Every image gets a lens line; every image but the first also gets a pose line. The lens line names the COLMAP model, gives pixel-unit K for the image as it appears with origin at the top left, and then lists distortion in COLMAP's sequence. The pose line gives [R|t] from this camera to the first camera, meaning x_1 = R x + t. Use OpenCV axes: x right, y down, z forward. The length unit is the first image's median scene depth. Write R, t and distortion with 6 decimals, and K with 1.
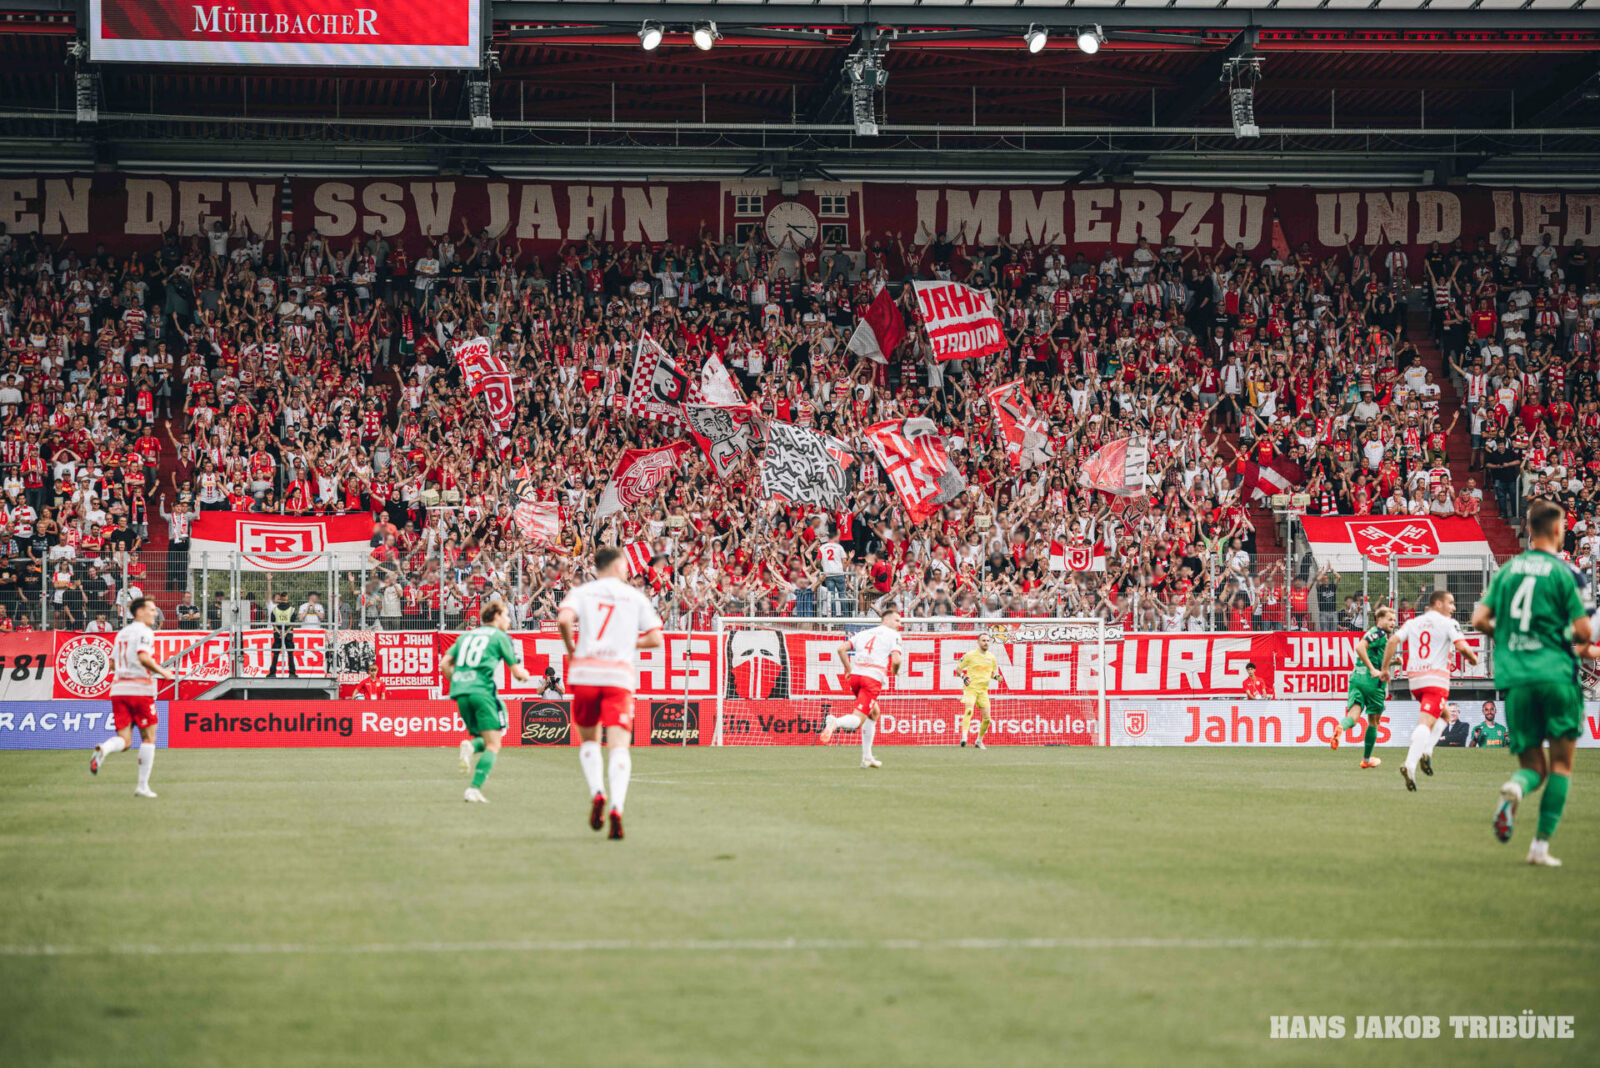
lens RADIAL K [[5439.2, 0, 800.0], [0, 5439.2, 534.0], [0, 0, 1]] dist [0.149802, 2.928490]
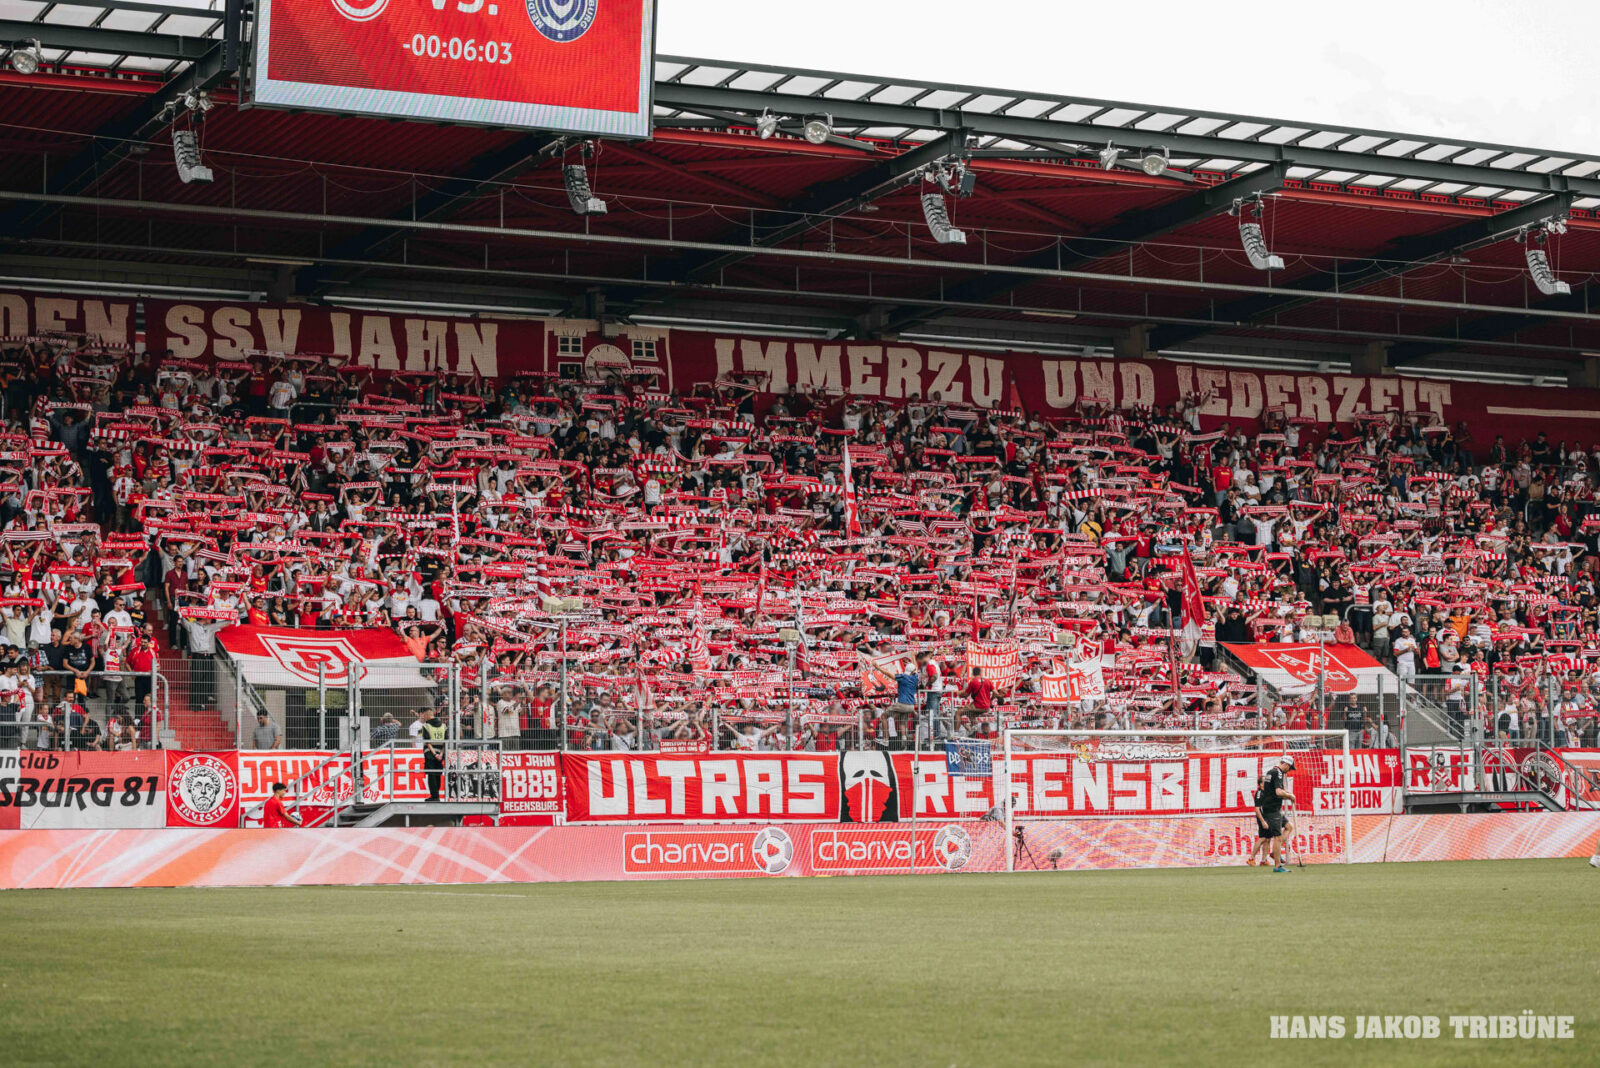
lens RADIAL K [[3416.0, 0, 799.7], [0, 3416.0, 503.5], [0, 0, 1]] dist [-0.261803, 0.196604]
pose [[0.924552, 0.024844, 0.380245, -0.245277], [0.000750, 0.997752, -0.067013, 0.014493], [-0.381055, 0.062242, 0.922455, 0.448977]]
